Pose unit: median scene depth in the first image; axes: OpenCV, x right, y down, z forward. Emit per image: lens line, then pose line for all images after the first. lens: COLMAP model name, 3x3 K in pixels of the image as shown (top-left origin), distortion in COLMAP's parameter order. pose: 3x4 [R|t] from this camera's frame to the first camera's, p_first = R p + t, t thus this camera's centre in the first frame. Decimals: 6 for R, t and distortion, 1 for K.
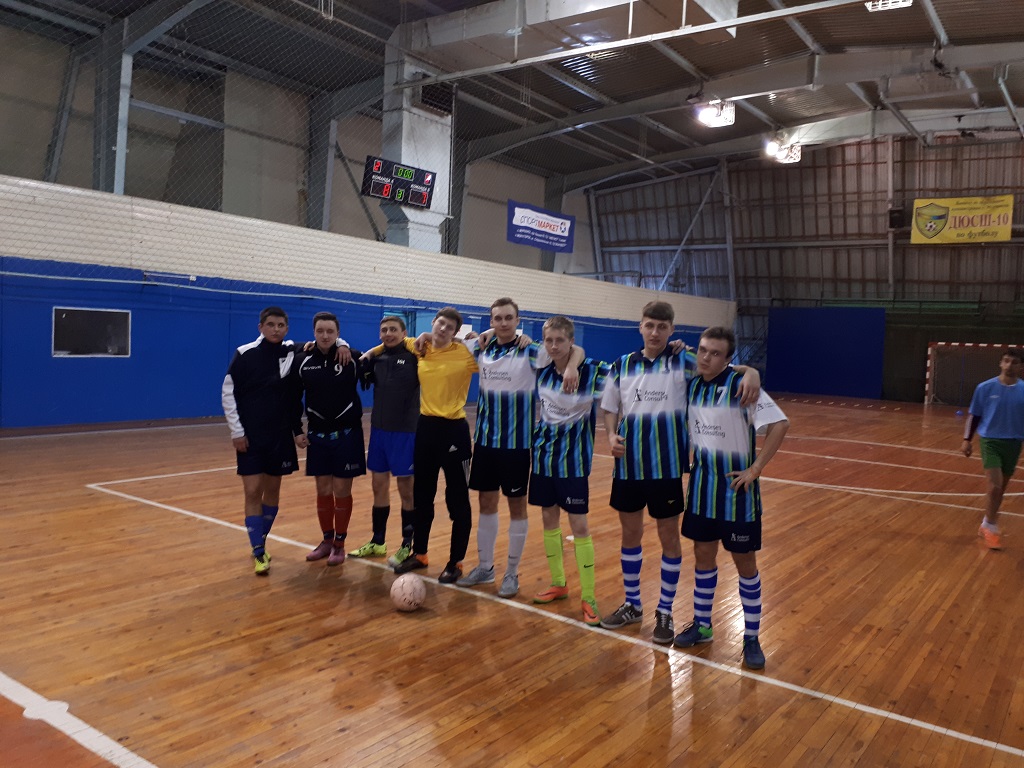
lens RADIAL K [[824.2, 0, 512.0], [0, 824.2, 384.0], [0, 0, 1]] dist [-0.003336, -0.002149]
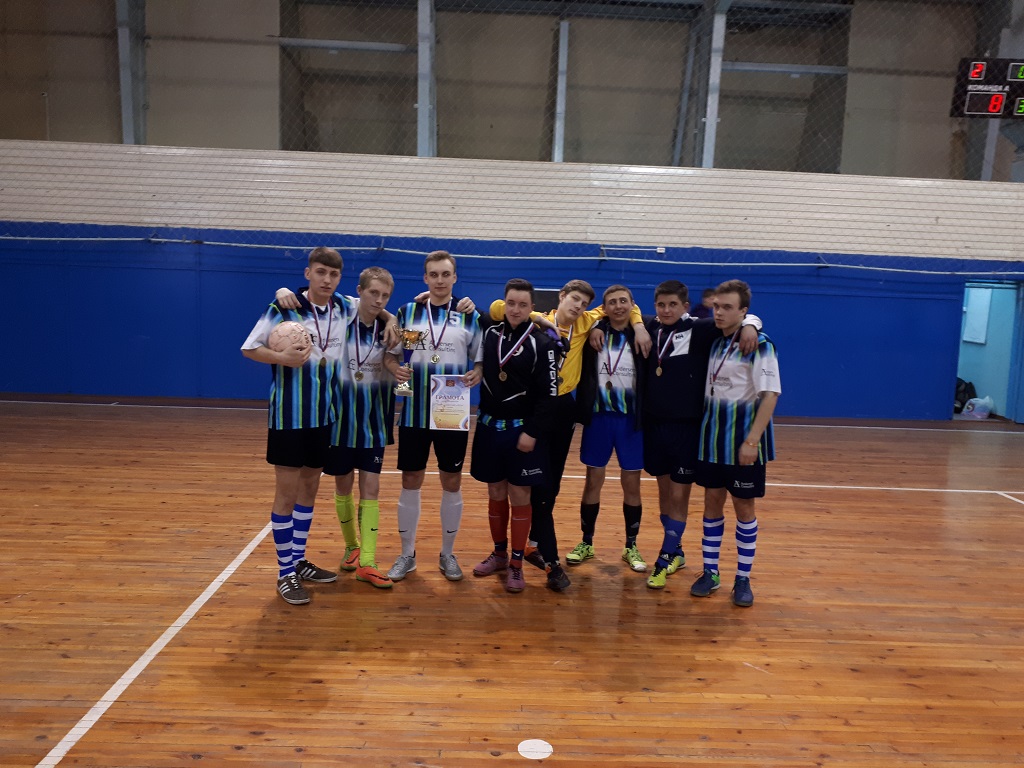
lens RADIAL K [[833.7, 0, 512.0], [0, 833.7, 384.0], [0, 0, 1]] dist [-0.011703, -0.000547]
pose [[0.606686, 0.056225, -0.792951, 0.151260], [-0.046428, 0.998299, 0.035263, -0.009574], [0.793585, 0.015422, 0.608264, 0.255934]]
